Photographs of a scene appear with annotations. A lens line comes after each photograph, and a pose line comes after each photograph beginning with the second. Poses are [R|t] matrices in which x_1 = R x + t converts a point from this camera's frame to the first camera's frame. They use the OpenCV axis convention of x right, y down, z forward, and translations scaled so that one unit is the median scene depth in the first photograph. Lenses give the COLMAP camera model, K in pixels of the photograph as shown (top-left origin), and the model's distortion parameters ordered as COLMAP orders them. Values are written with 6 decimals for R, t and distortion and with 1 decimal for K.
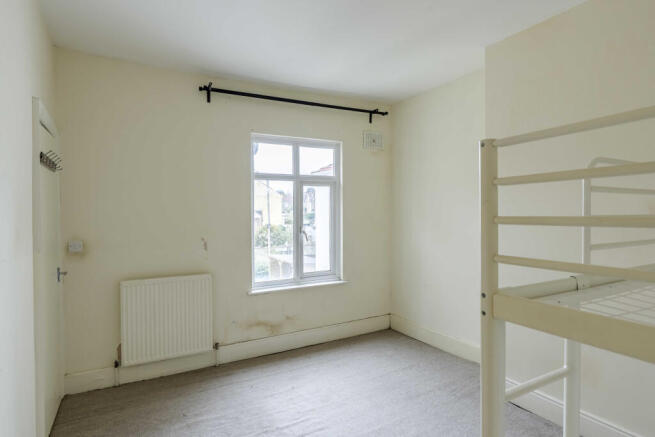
lens RADIAL K [[341.9, 0, 327.5], [0, 341.9, 218.5], [0, 0, 1]] dist [0.000861, 0.000284]
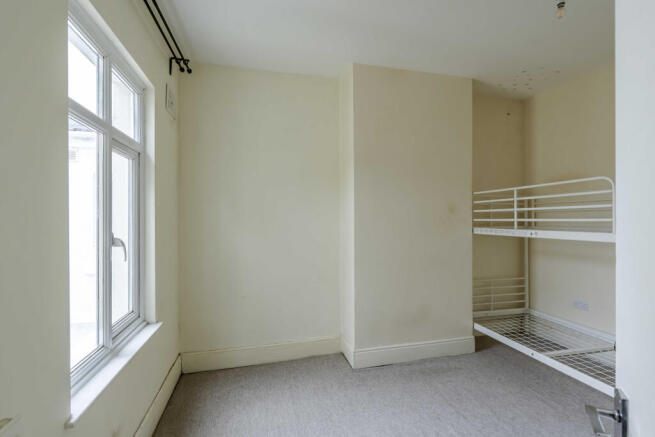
lens RADIAL K [[332.2, 0, 327.5], [0, 332.2, 218.5], [0, 0, 1]] dist [-0.000506, -0.000097]
pose [[0.266598, 0.005732, 0.963791, -0.462279], [0.018701, 0.999763, -0.011119, 0.015592], [-0.963626, 0.020989, 0.266428, 0.600376]]
